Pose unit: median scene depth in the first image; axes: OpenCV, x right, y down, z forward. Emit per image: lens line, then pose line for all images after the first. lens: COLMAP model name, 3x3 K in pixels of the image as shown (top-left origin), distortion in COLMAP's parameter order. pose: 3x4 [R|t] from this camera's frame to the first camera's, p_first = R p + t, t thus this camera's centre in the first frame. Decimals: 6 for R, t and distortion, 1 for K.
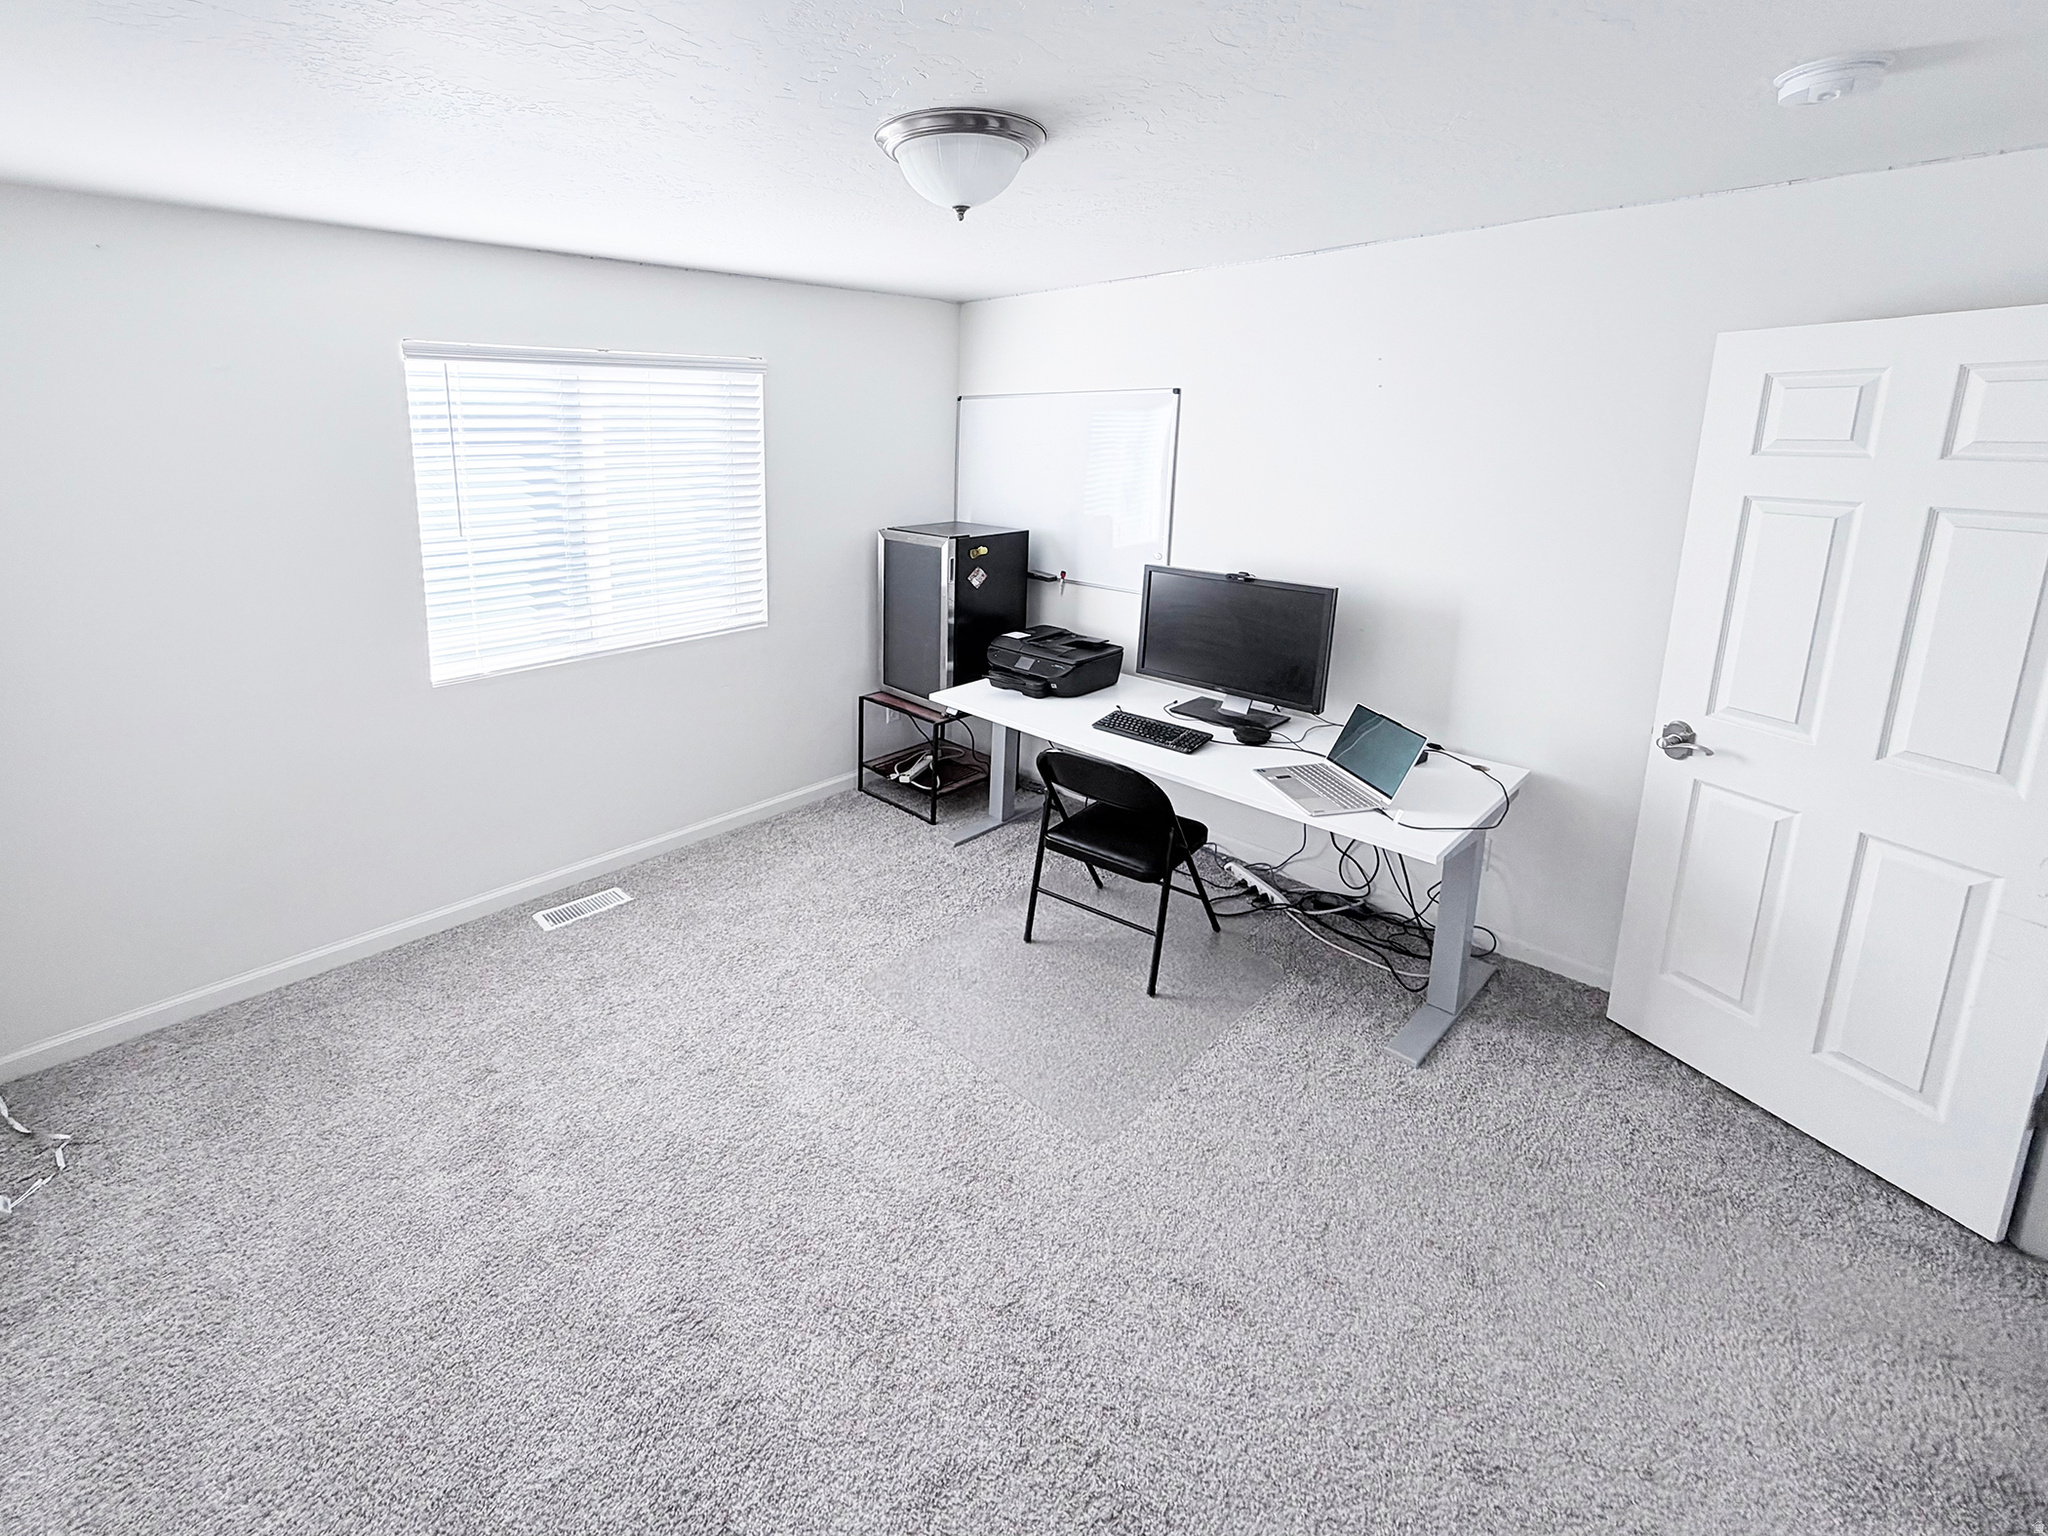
lens RADIAL K [[1284.8, 0, 1024.0], [0, 1284.8, 768.0], [0, 0, 1]] dist [0.004267, 0.000909]
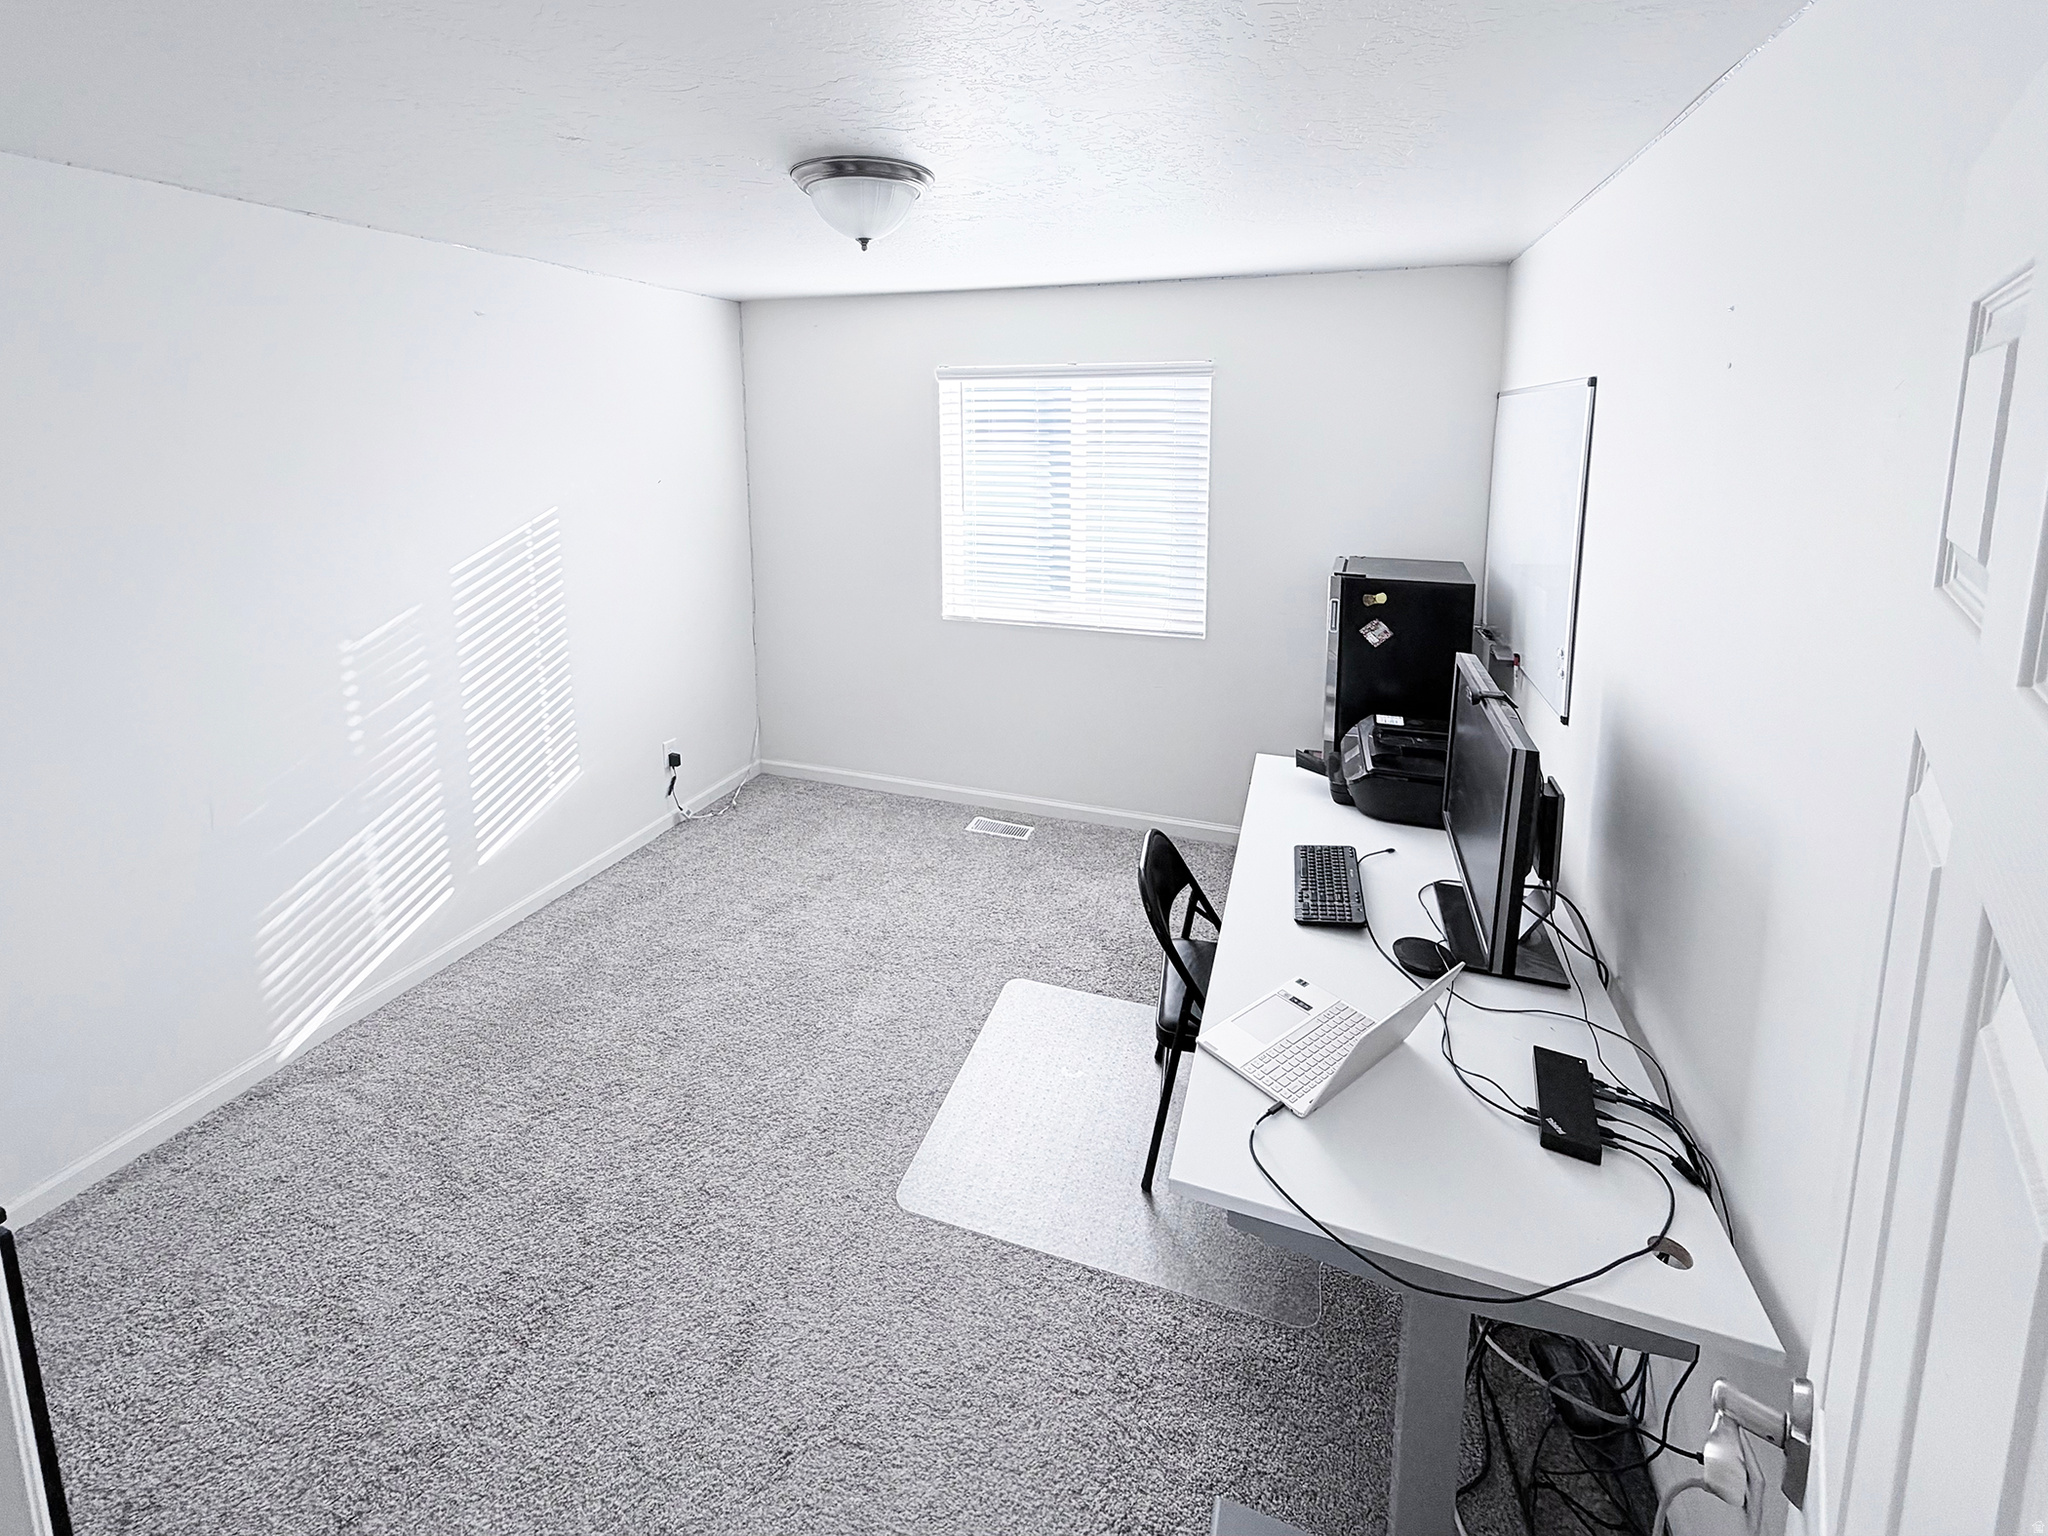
lens RADIAL K [[1650.7, 0, 1024.0], [0, 1650.7, 768.0], [0, 0, 1]] dist [-0.013644, -0.001716]
pose [[-0.037424, 0.212591, -0.976424, 1.091754], [-0.258551, 0.941777, 0.214957, -0.267355], [0.965272, 0.260500, 0.019720, 0.941301]]
